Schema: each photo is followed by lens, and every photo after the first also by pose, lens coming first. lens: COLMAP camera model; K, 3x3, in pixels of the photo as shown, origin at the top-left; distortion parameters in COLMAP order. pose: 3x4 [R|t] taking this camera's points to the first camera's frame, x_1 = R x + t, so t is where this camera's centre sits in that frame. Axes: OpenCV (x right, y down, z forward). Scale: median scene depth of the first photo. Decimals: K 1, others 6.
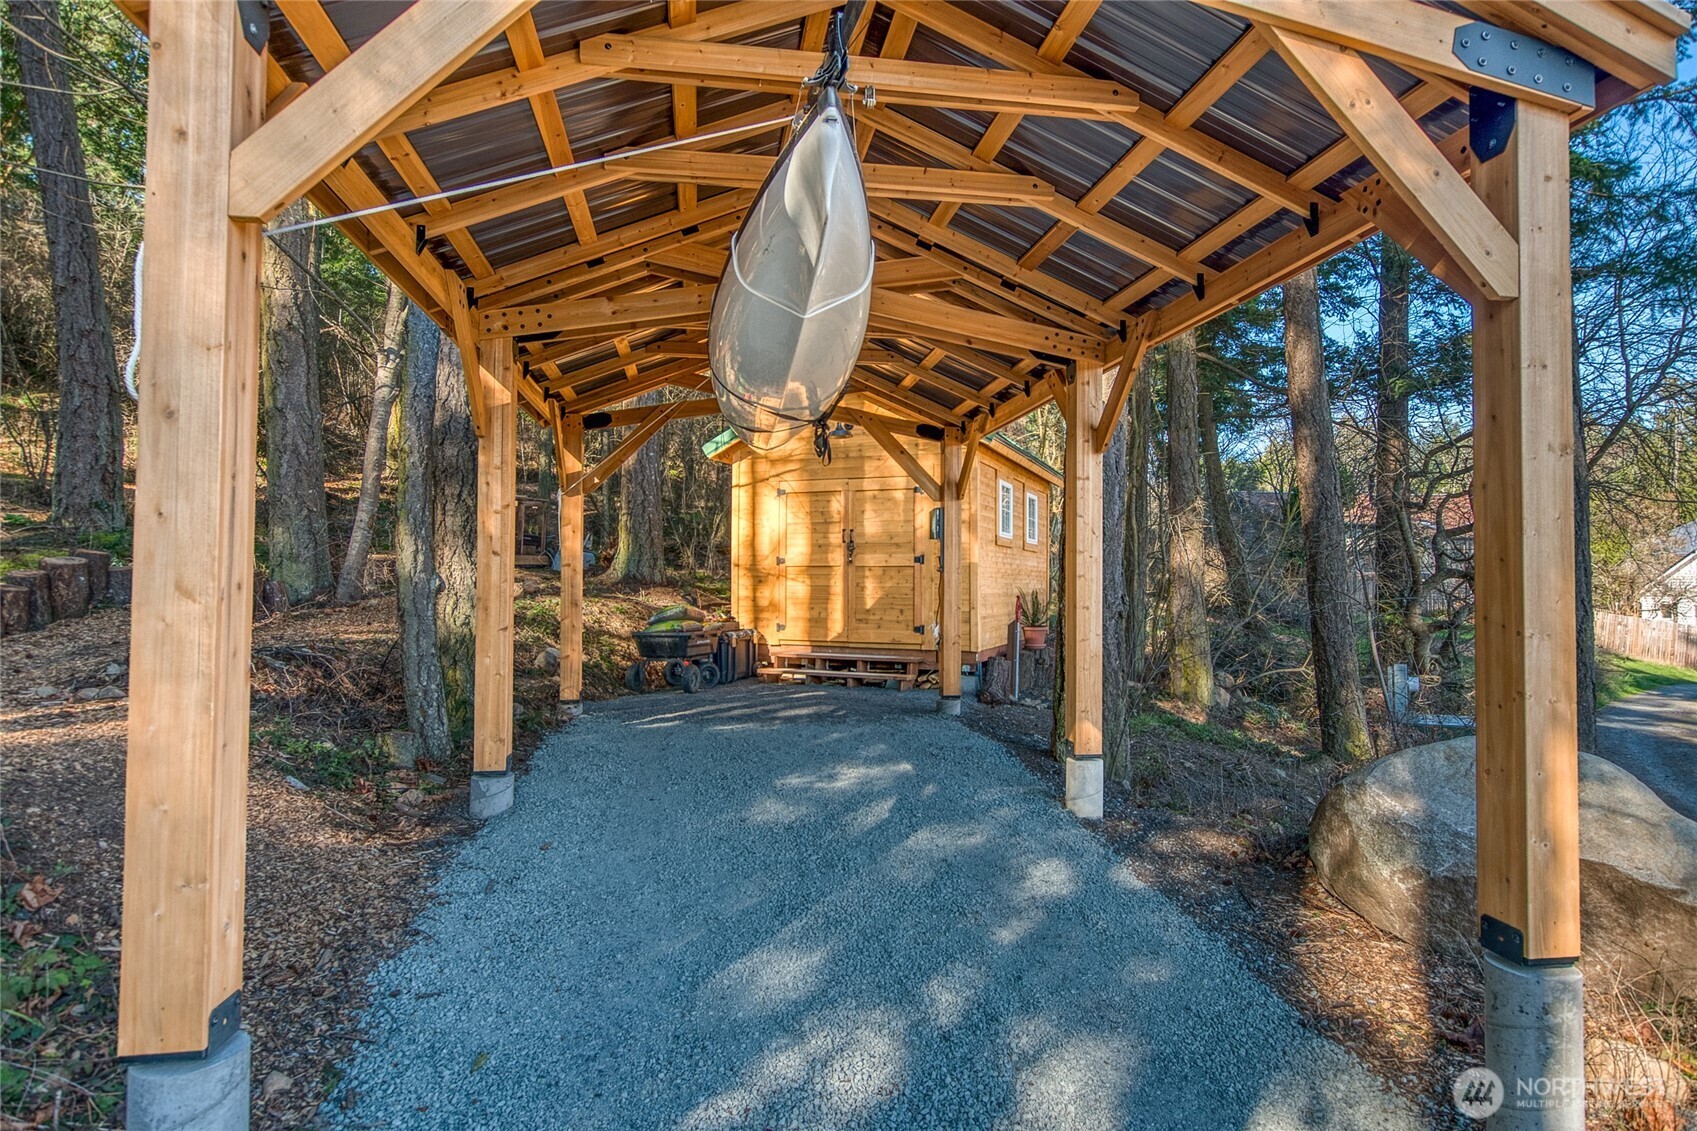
lens RADIAL K [[930.1, 0, 845.0], [0, 930.1, 525.3], [0, 0, 1]] dist [0.001287, 0.000027]
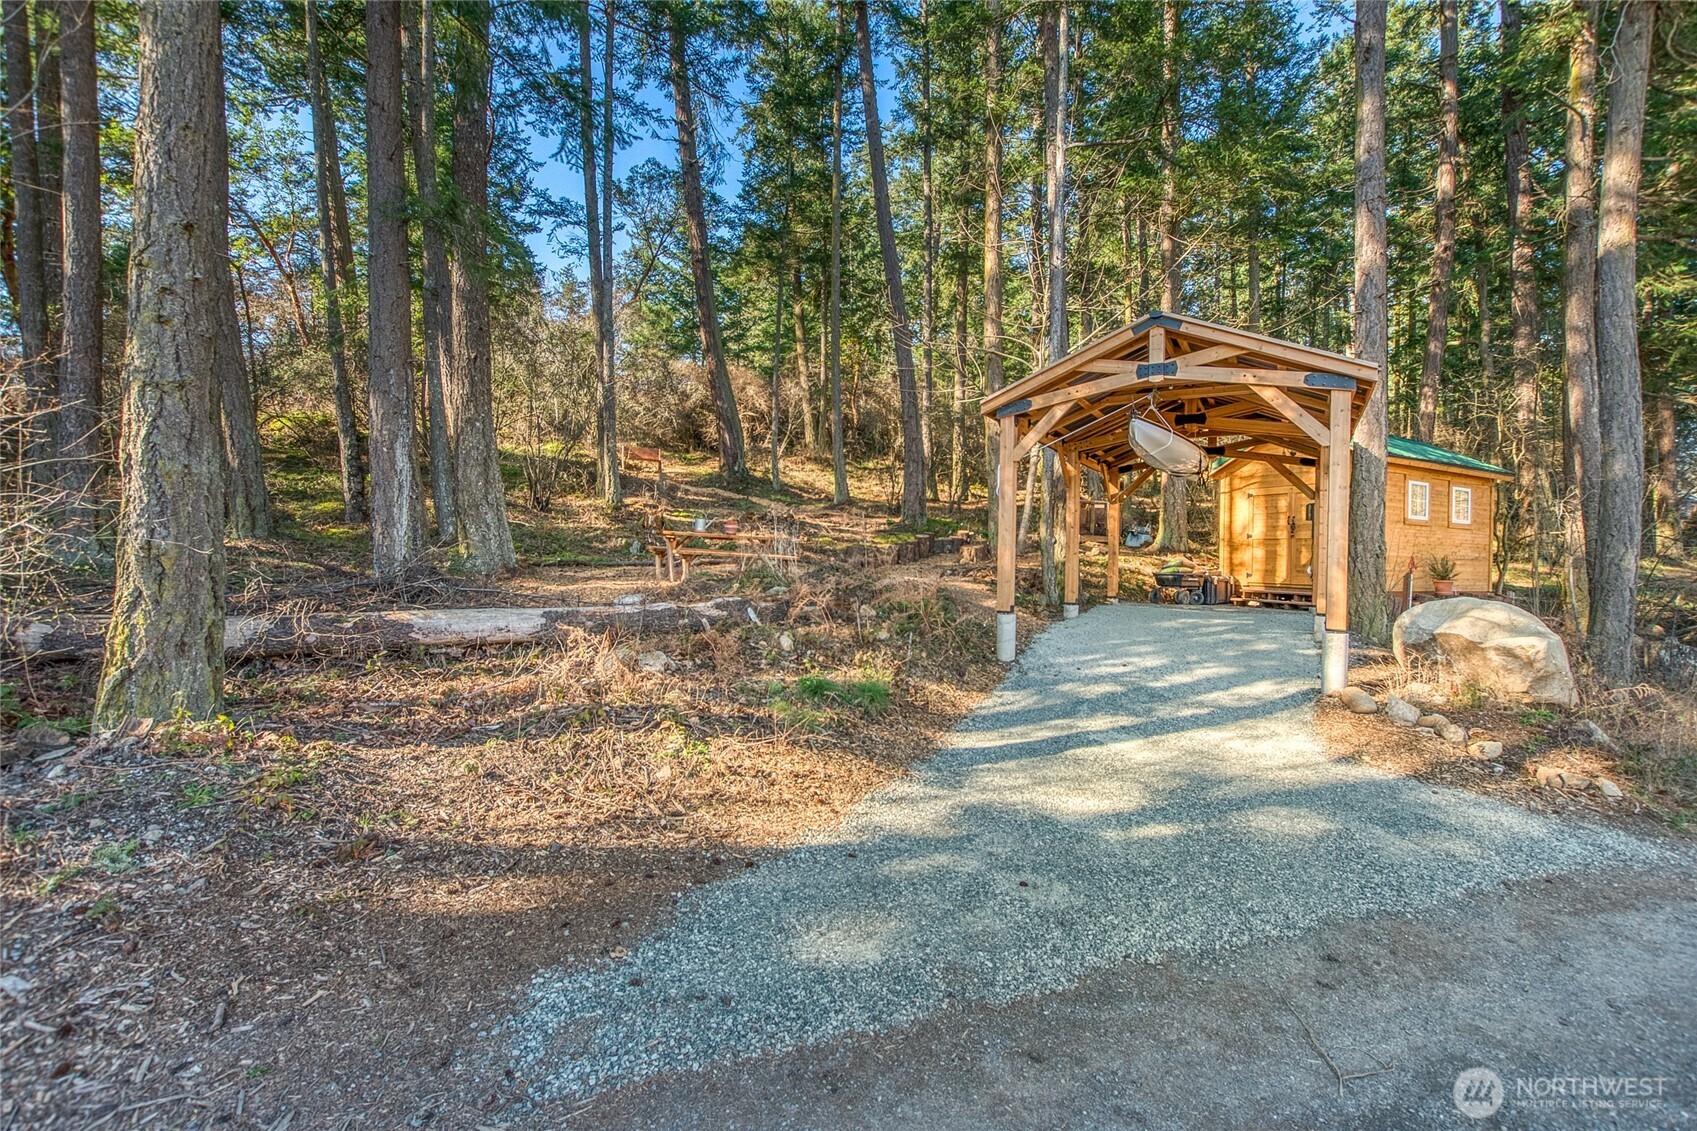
lens RADIAL K [[768.9, 0, 848.4], [0, 768.9, 560.4], [0, 0, 1]] dist [-0.015868, -0.001994]
pose [[0.768084, 0.011538, -0.640245, 0.274258], [0.021737, 0.998792, 0.044077, 0.004483], [0.639980, -0.047772, 0.766905, -0.563046]]
